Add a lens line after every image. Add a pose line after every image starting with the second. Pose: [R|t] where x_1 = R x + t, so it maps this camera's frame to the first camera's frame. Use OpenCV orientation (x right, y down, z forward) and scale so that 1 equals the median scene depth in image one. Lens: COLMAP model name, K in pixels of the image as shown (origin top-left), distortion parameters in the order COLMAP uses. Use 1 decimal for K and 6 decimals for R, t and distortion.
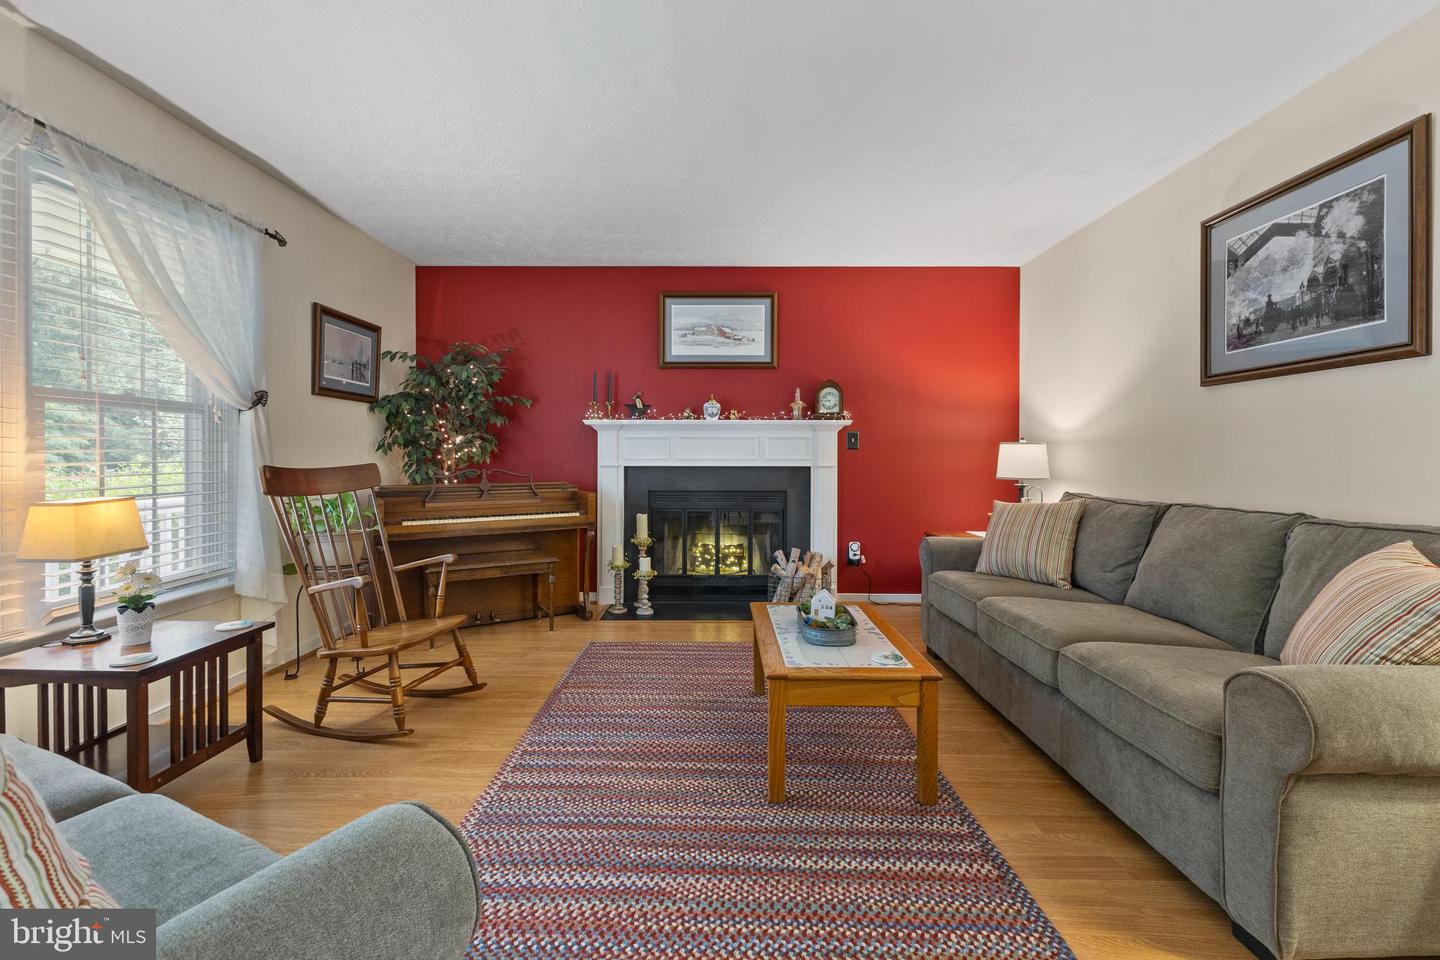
lens RADIAL K [[619.5, 0, 719.4], [0, 619.5, 478.9], [0, 0, 1]] dist [0.016446, -0.004897]
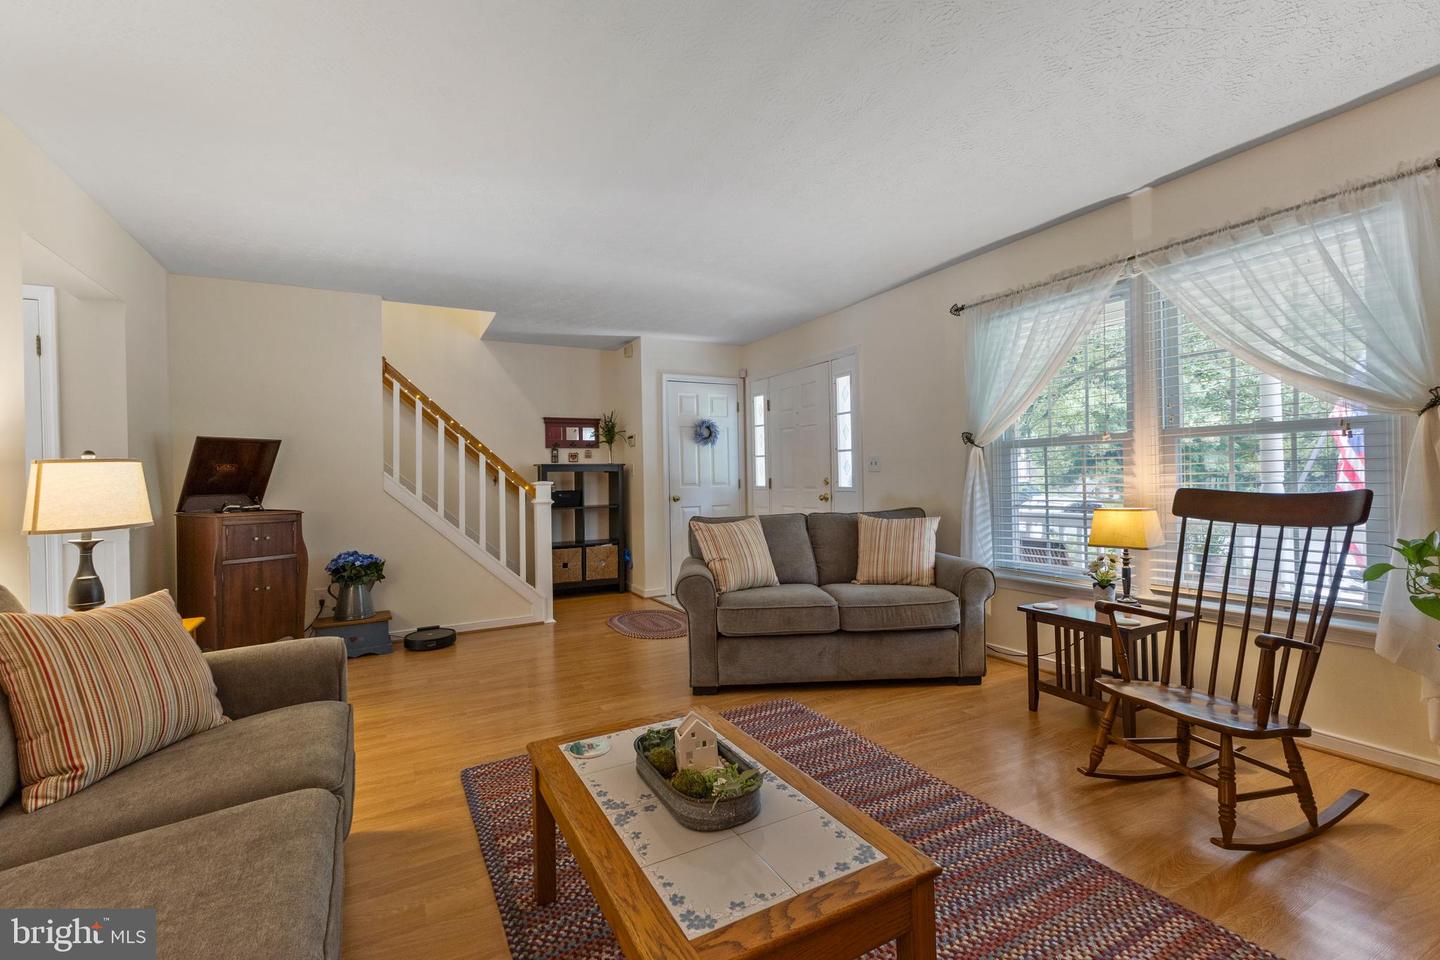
lens RADIAL K [[619.5, 0, 719.4], [0, 619.5, 478.9], [0, 0, 1]] dist [0.016446, -0.004897]
pose [[-0.883635, 0.013451, -0.467984, 0.506141], [0.002216, 0.999696, 0.024549, -0.078144], [0.468172, 0.020655, -0.883396, 1.825618]]
